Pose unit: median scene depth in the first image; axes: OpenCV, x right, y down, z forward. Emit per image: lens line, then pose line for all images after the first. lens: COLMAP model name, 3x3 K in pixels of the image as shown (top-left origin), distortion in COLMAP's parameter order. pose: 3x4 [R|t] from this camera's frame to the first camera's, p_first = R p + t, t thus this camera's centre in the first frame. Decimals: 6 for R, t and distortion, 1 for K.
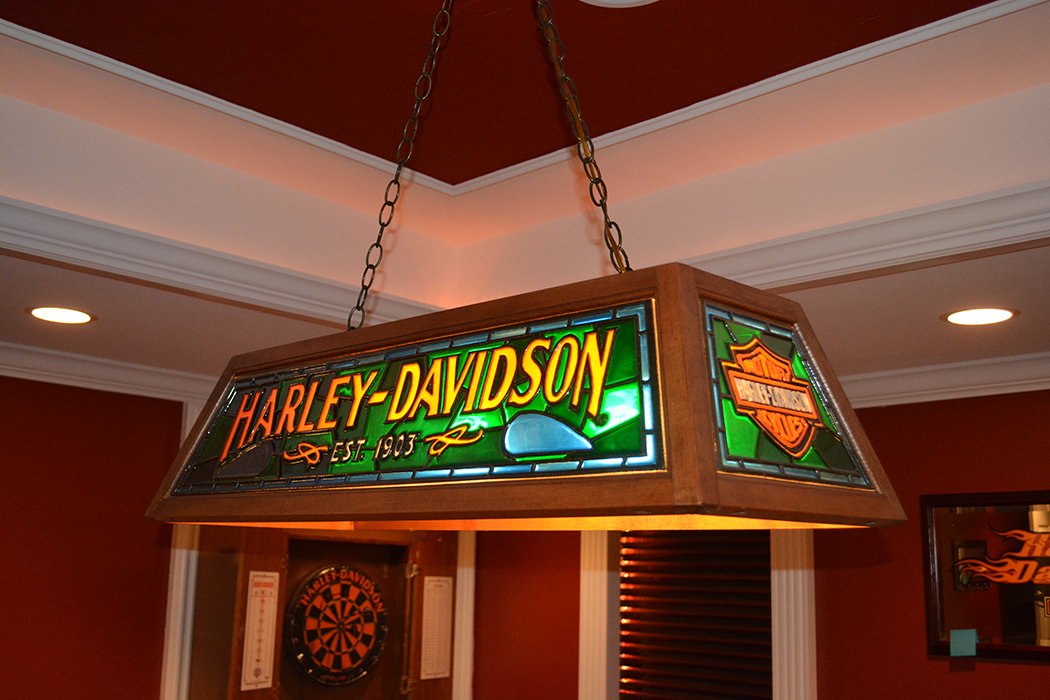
lens RADIAL K [[1064.9, 0, 525.0], [0, 1064.9, 350.0], [0, 0, 1]] dist [0.007101, 0.007886]
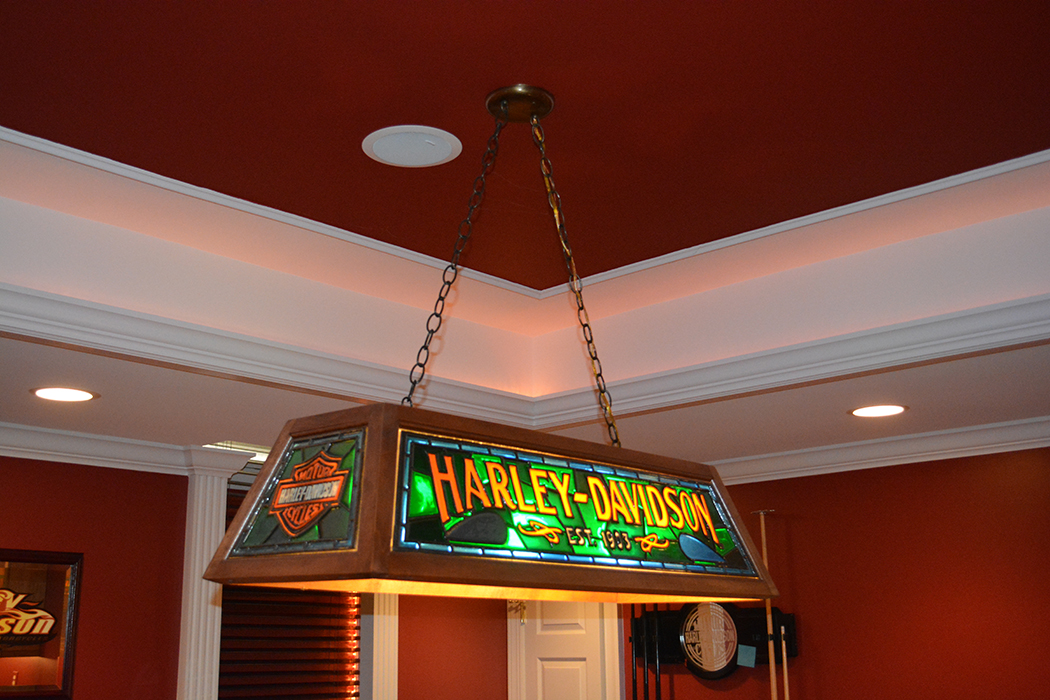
lens RADIAL K [[1161.4, 0, 525.0], [0, 1161.4, 350.0], [0, 0, 1]] dist [-0.065356, 0.003919]
pose [[-0.036586, 0.225428, 0.973573, -1.703573], [-0.187396, 0.955395, -0.228261, 0.228039], [-0.981603, -0.190794, 0.007290, 1.187468]]
